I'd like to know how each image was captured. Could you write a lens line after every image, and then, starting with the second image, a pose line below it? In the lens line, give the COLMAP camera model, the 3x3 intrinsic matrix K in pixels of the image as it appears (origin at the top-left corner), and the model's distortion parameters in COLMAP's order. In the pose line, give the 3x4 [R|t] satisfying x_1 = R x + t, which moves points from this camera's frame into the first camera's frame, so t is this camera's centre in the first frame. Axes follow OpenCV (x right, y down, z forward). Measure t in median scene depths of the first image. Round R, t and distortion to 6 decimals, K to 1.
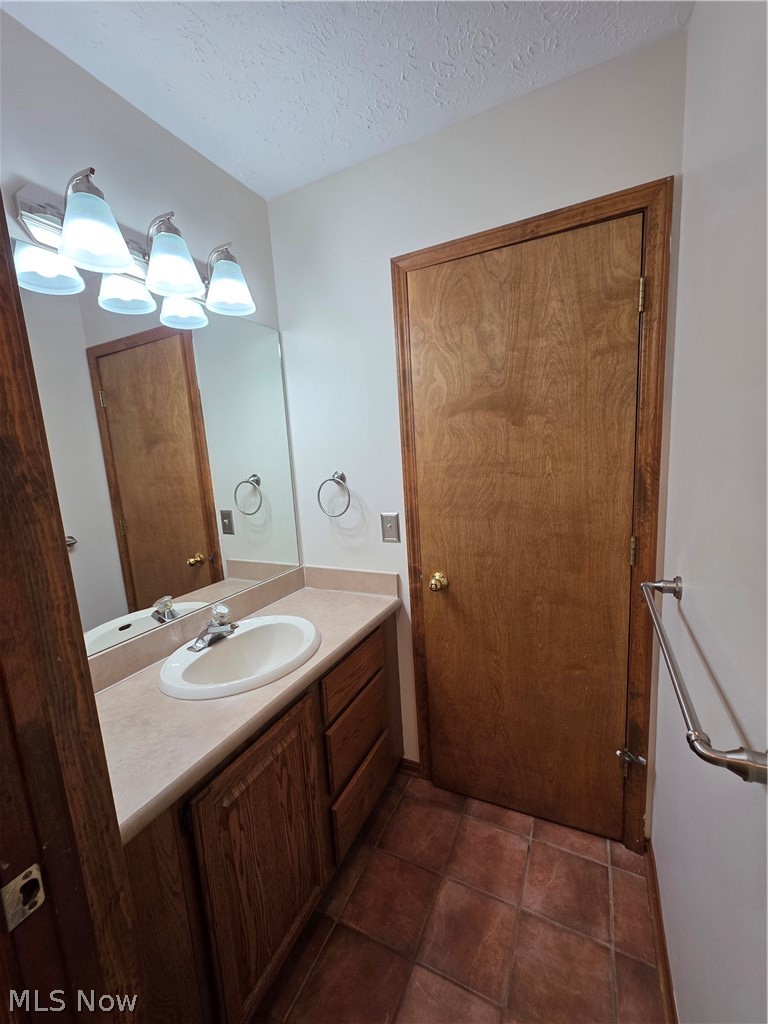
lens RADIAL K [[411.1, 0, 384.4], [0, 411.1, 518.1], [0, 0, 1]] dist [-0.013040, 0.000550]
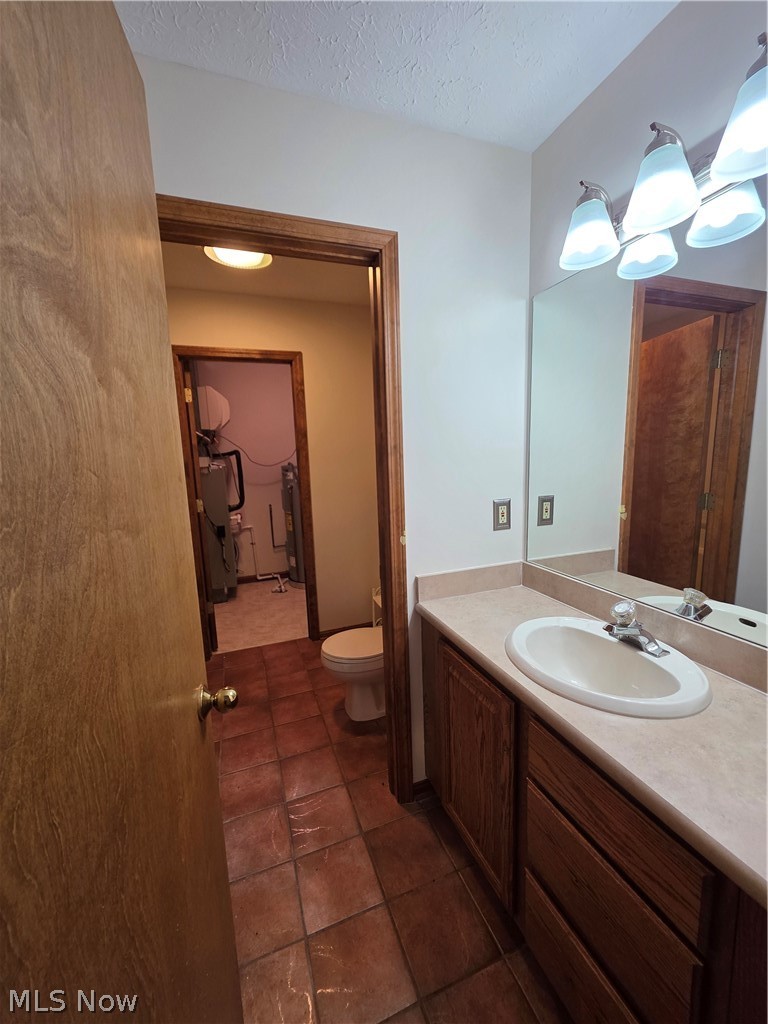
lens RADIAL K [[411.1, 0, 384.4], [0, 411.1, 518.1], [0, 0, 1]] dist [-0.013040, 0.000550]
pose [[-0.691624, 0.194323, -0.695625, 0.503098], [-0.040139, 0.951297, 0.305653, -0.194384], [0.721141, 0.239319, -0.650140, 1.168970]]
